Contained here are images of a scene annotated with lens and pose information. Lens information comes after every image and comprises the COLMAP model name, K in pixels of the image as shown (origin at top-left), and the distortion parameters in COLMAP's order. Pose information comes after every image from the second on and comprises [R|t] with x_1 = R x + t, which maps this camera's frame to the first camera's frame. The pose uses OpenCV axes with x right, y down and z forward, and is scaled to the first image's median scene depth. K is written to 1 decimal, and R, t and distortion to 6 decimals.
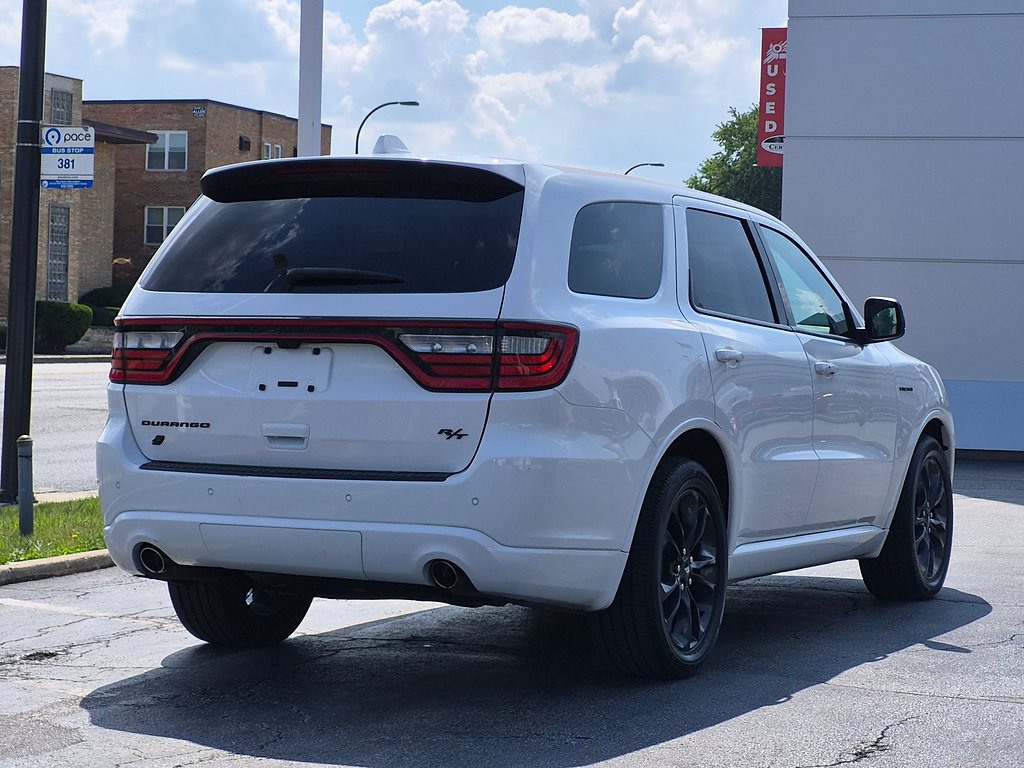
lens RADIAL K [[2297.2, 0, 512.0], [0, 2297.2, 384.0], [0, 0, 1]] dist [0.015935, -0.148778]
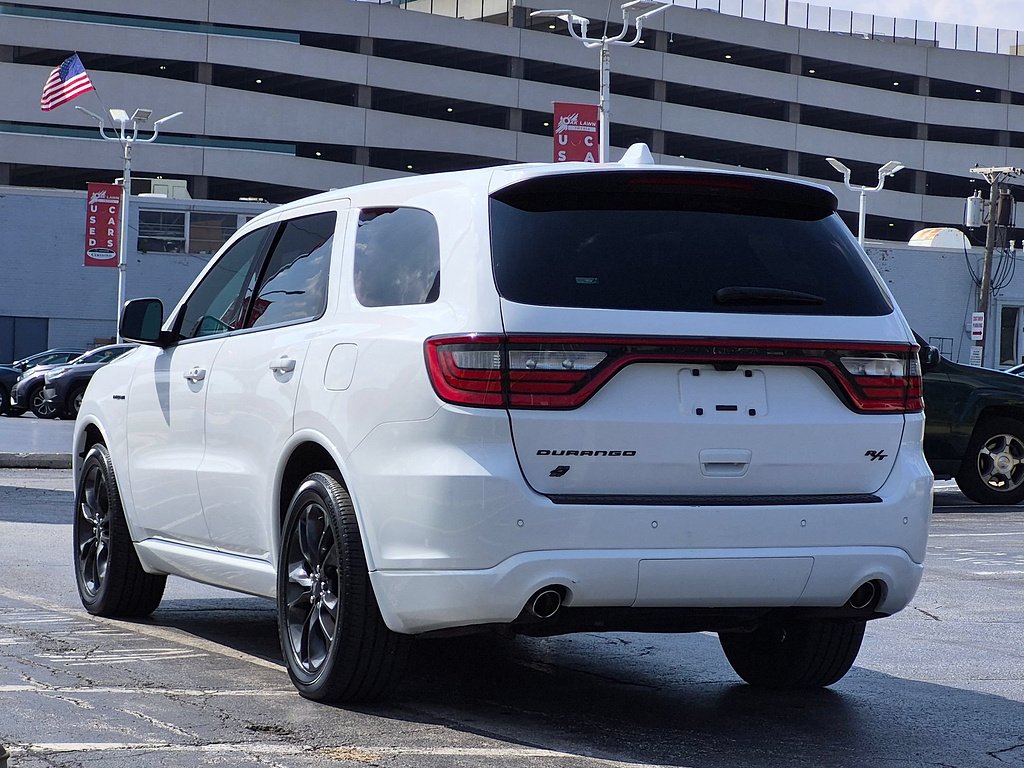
lens RADIAL K [[2297.2, 0, 512.0], [0, 2297.2, 384.0], [0, 0, 1]] dist [0.015935, -0.148778]
pose [[0.656436, -0.006797, 0.754351, -0.872950], [-0.000212, 0.999958, 0.009194, -0.018577], [-0.754382, -0.006195, 0.656407, 0.439143]]
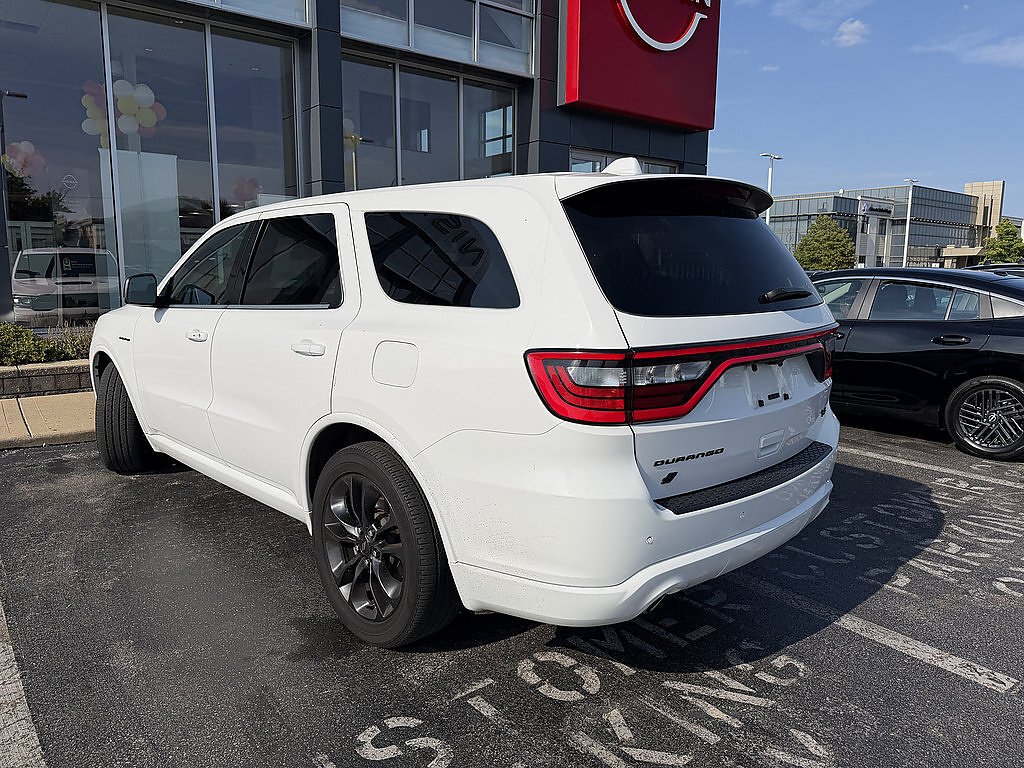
lens RADIAL K [[699.6, 0, 512.0], [0, 699.6, 384.0], [0, 0, 1]] dist [0.054421, -0.066646]
pose [[0.338741, -0.167389, 0.925870, -0.447154], [0.009726, 0.984618, 0.174451, -0.065407], [-0.940829, -0.050088, 0.335159, 1.000050]]
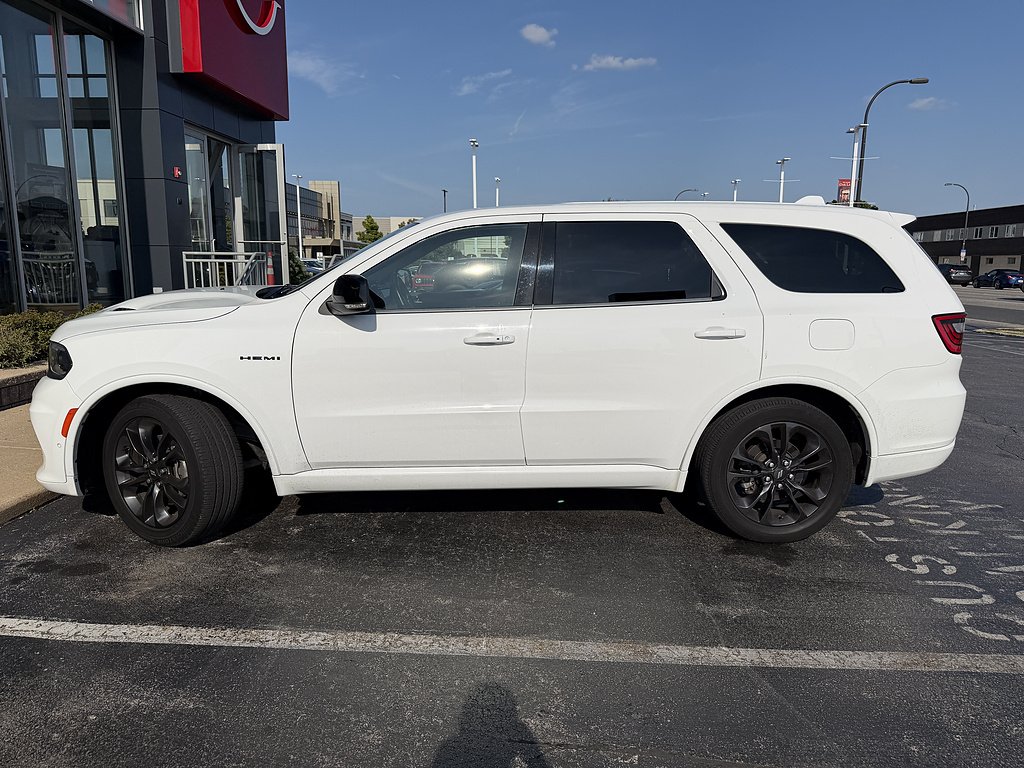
lens RADIAL K [[699.6, 0, 512.0], [0, 699.6, 384.0], [0, 0, 1]] dist [0.054421, -0.066646]
pose [[-0.473765, -0.174524, 0.863185, -0.476864], [-0.009263, 0.981100, 0.193280, -0.075188], [-0.880603, 0.083574, -0.466427, 1.583188]]
